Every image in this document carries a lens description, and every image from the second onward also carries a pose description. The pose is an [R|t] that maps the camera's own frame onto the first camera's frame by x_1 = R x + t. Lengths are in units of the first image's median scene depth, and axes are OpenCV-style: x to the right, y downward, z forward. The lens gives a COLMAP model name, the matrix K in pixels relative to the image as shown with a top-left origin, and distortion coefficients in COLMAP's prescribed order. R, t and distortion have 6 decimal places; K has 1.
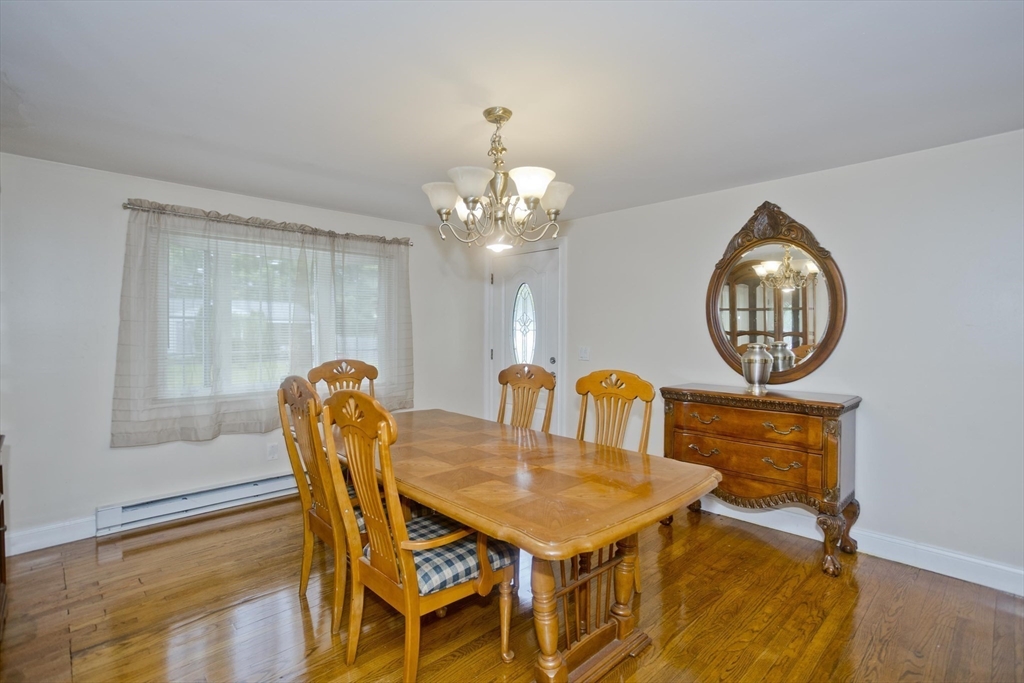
lens RADIAL K [[484.0, 0, 515.7], [0, 484.0, 326.0], [0, 0, 1]] dist [-0.036298, 0.020487]
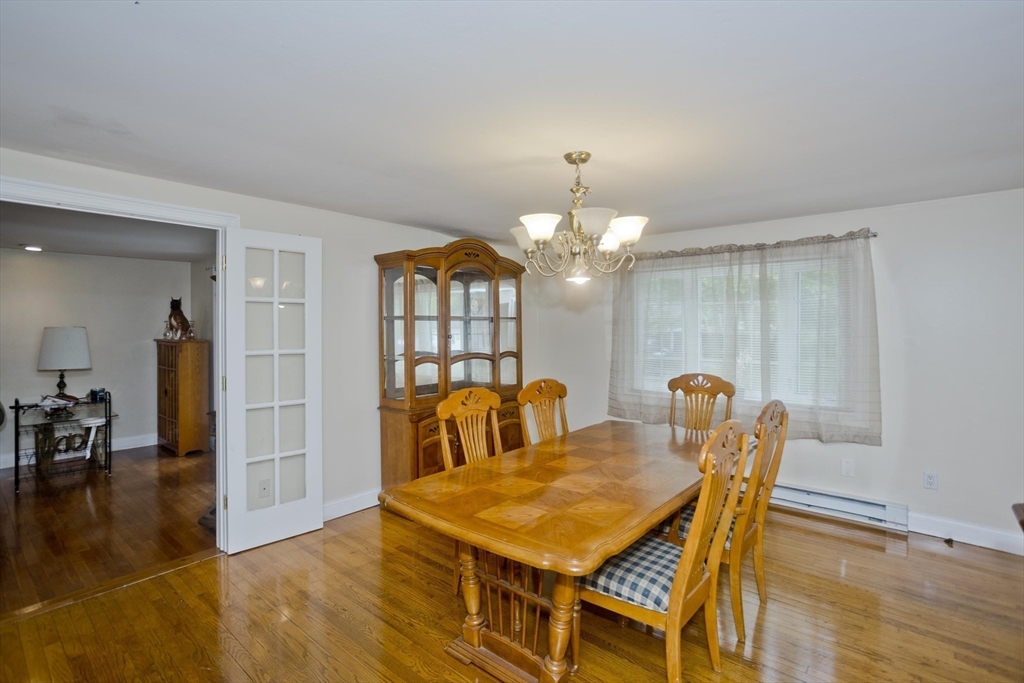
lens RADIAL K [[484.0, 0, 515.7], [0, 484.0, 326.0], [0, 0, 1]] dist [-0.036298, 0.020487]
pose [[0.138358, -0.007988, -0.990350, 0.632411], [0.007735, 0.999946, -0.006985, -0.030705], [0.990352, -0.006694, 0.138412, 0.444556]]
